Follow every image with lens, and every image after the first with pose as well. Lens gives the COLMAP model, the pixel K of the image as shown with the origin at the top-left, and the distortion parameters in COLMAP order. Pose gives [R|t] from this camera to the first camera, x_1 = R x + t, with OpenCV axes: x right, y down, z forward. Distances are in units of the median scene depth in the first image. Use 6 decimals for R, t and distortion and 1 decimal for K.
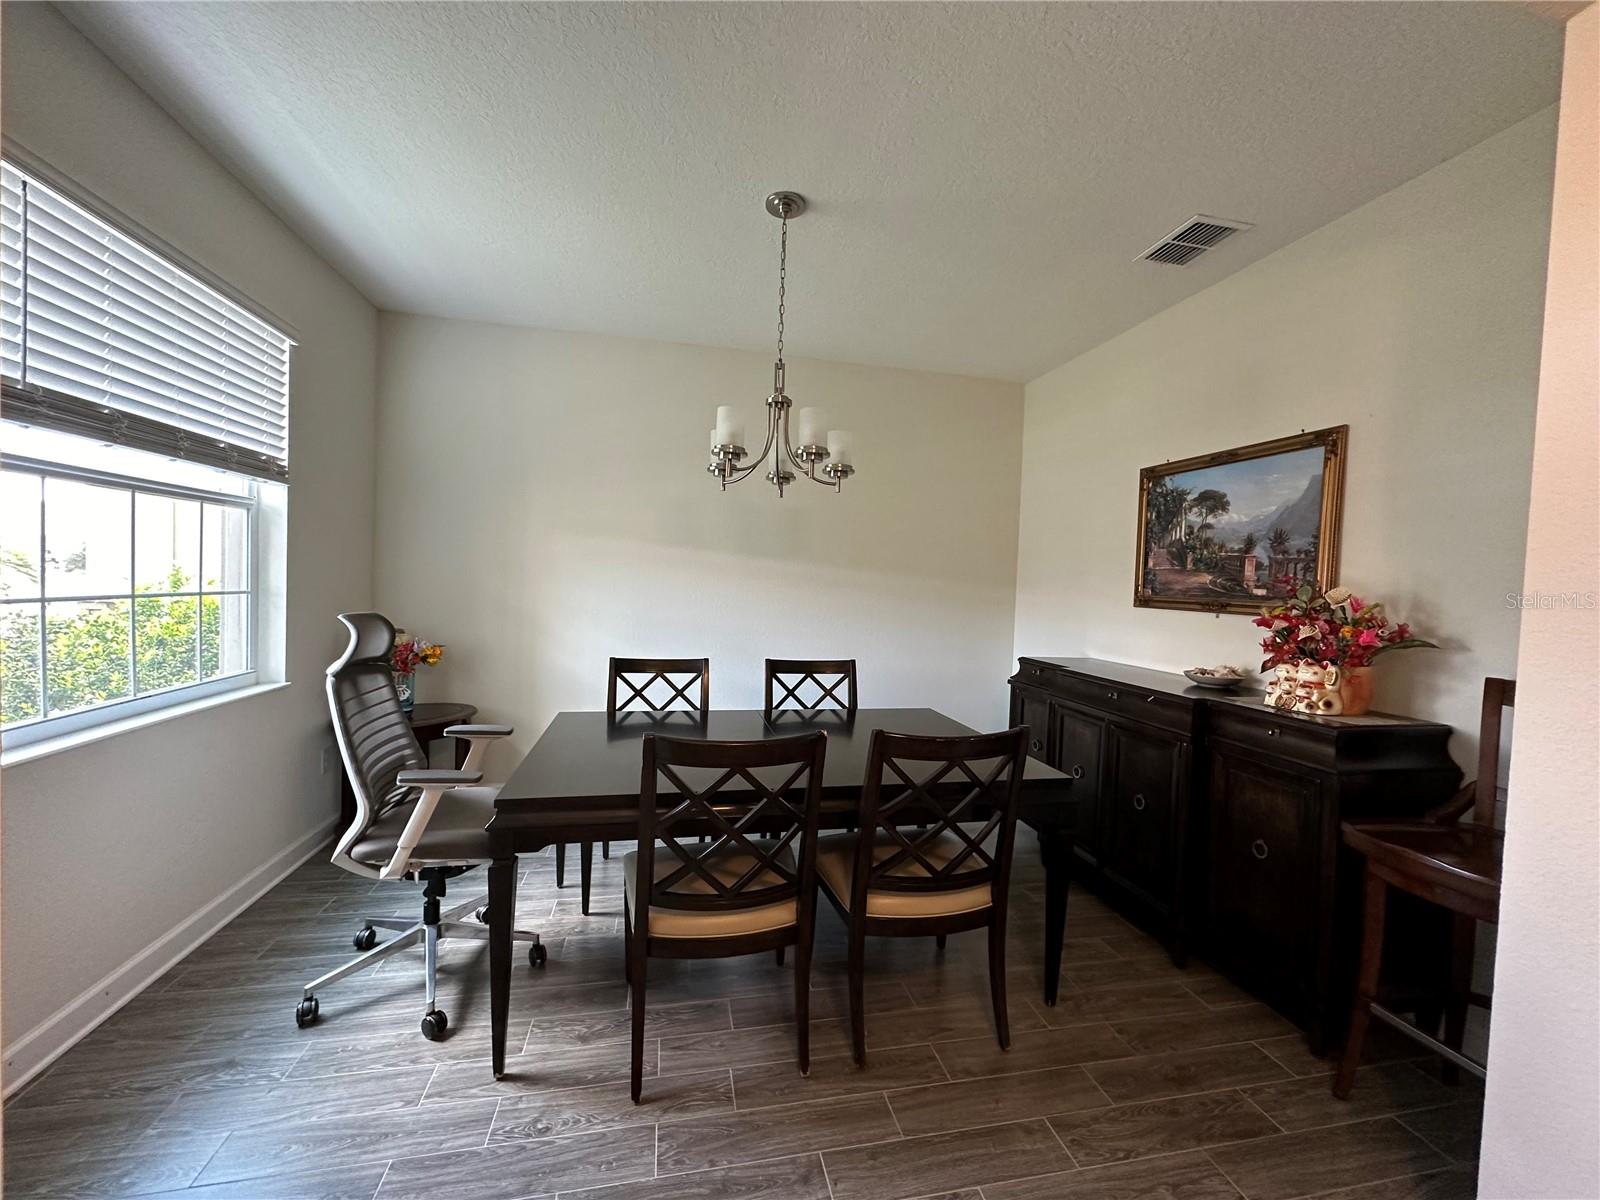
lens RADIAL K [[637.5, 0, 800.0], [0, 637.5, 600.0], [0, 0, 1]] dist [-0.000967, -0.000221]
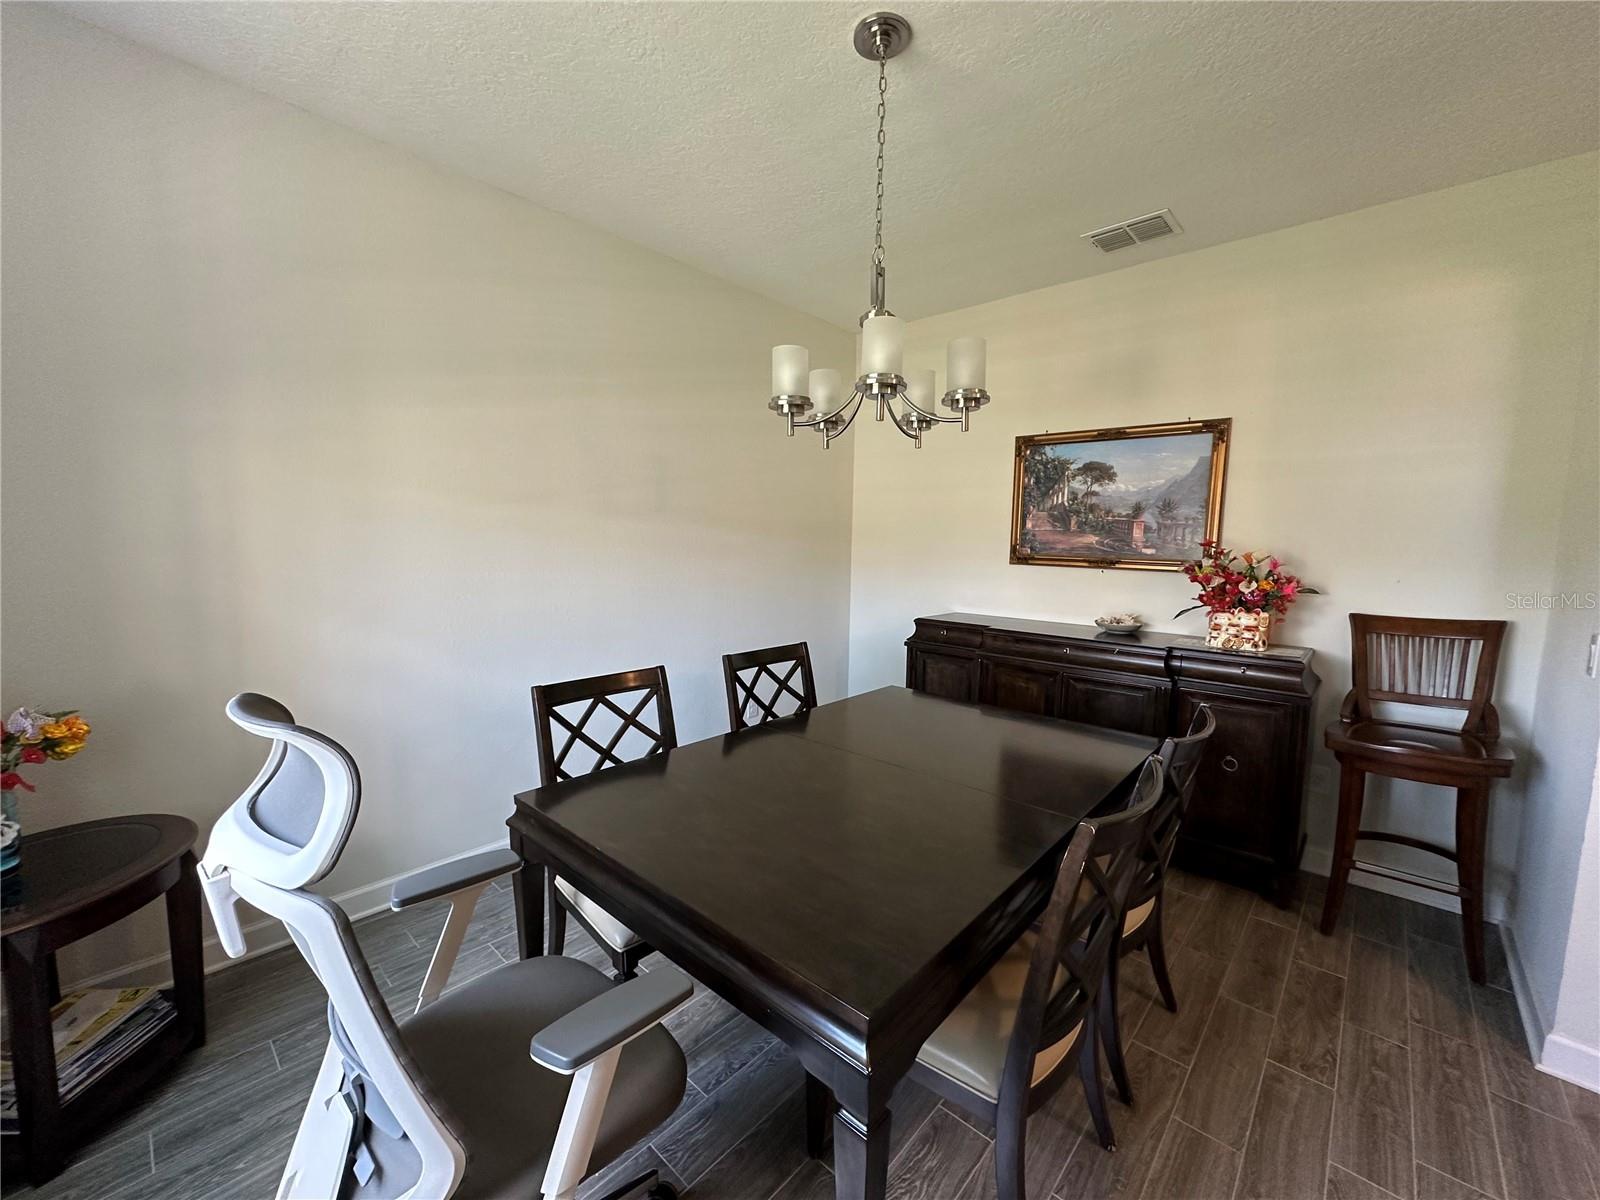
lens RADIAL K [[637.5, 0, 800.0], [0, 637.5, 600.0], [0, 0, 1]] dist [-0.000967, -0.000221]
pose [[0.814585, -0.081629, 0.574271, -0.467819], [0.030473, 0.994704, 0.098165, -0.053521], [-0.579243, -0.062464, 0.812758, 0.359106]]
